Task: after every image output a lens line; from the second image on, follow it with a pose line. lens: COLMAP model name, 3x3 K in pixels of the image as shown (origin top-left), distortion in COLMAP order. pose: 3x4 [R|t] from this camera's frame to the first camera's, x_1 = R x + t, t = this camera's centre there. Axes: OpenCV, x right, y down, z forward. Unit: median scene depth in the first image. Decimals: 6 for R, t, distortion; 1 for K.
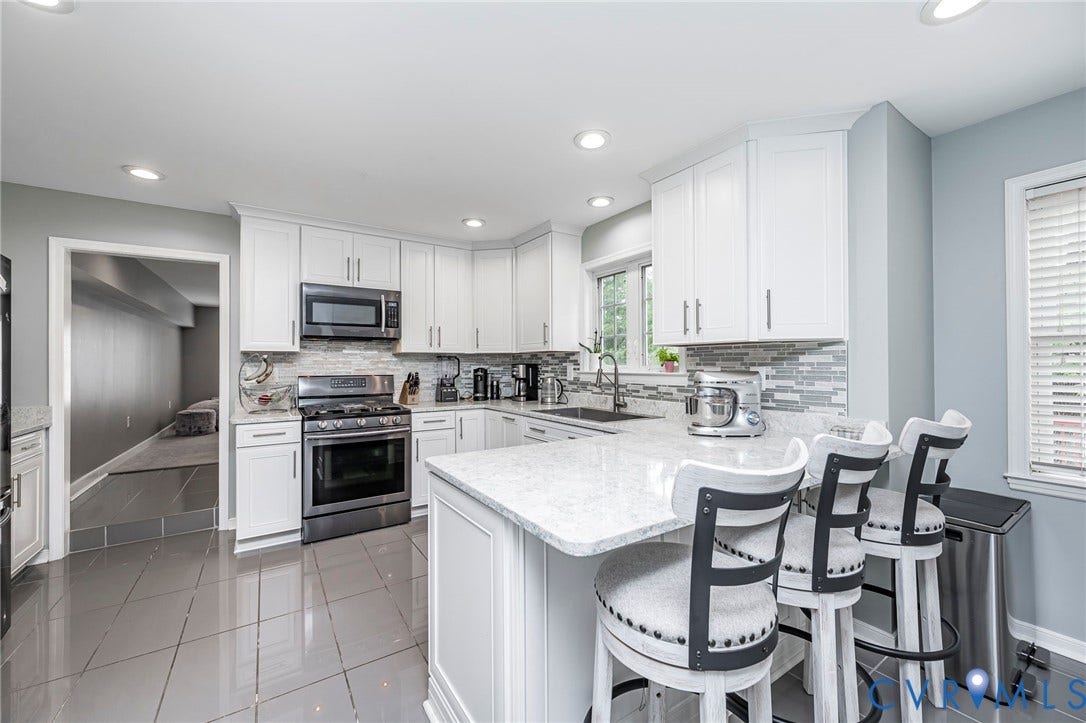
lens RADIAL K [[425.1, 0, 536.9], [0, 425.1, 359.1], [0, 0, 1]] dist [0.003029, 0.000254]
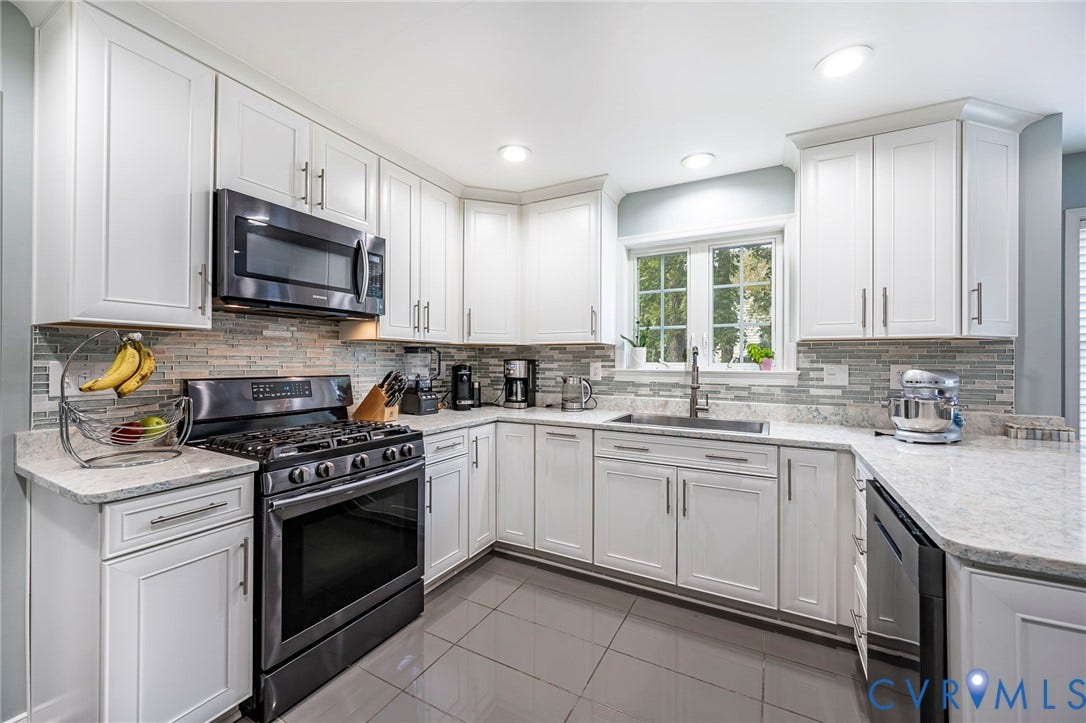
lens RADIAL K [[425.1, 0, 542.5], [0, 425.1, 362.6], [0, 0, 1]] dist [0.003029, 0.000254]
pose [[0.878181, 0.006725, 0.478280, -0.419807], [-0.013841, 0.999840, 0.011355, 0.008622], [-0.478127, -0.016592, 0.878134, 0.353927]]
